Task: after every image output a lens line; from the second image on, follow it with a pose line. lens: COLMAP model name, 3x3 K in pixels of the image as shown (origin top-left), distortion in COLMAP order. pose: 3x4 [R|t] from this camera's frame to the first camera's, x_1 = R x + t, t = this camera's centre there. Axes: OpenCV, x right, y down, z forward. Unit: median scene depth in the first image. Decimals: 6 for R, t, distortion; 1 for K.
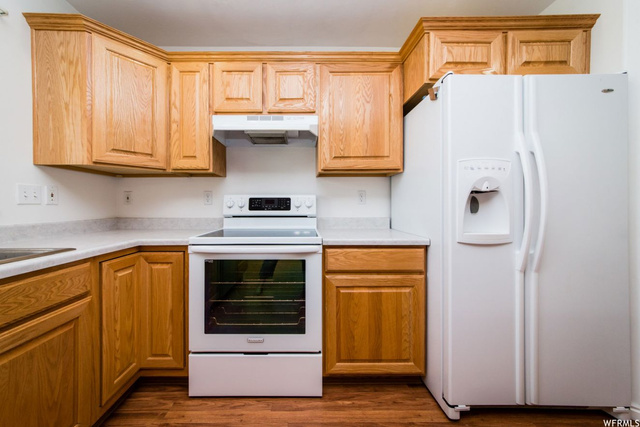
lens RADIAL K [[228.5, 0, 276.0], [0, 228.5, 207.6], [0, 0, 1]] dist [0.004749, 0.000598]
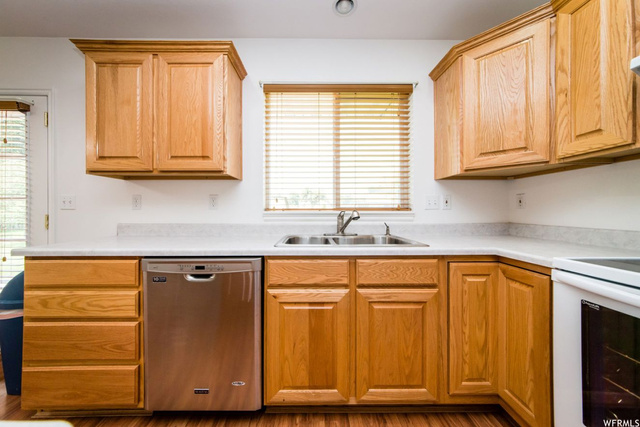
lens RADIAL K [[228.5, 0, 349.1], [0, 228.5, 209.1], [0, 0, 1]] dist [0.004749, 0.000598]
pose [[0.135192, -0.005249, -0.990805, 0.208793], [-0.003822, 0.999976, -0.005819, -0.005485], [0.990812, 0.004573, 0.135169, 0.306112]]
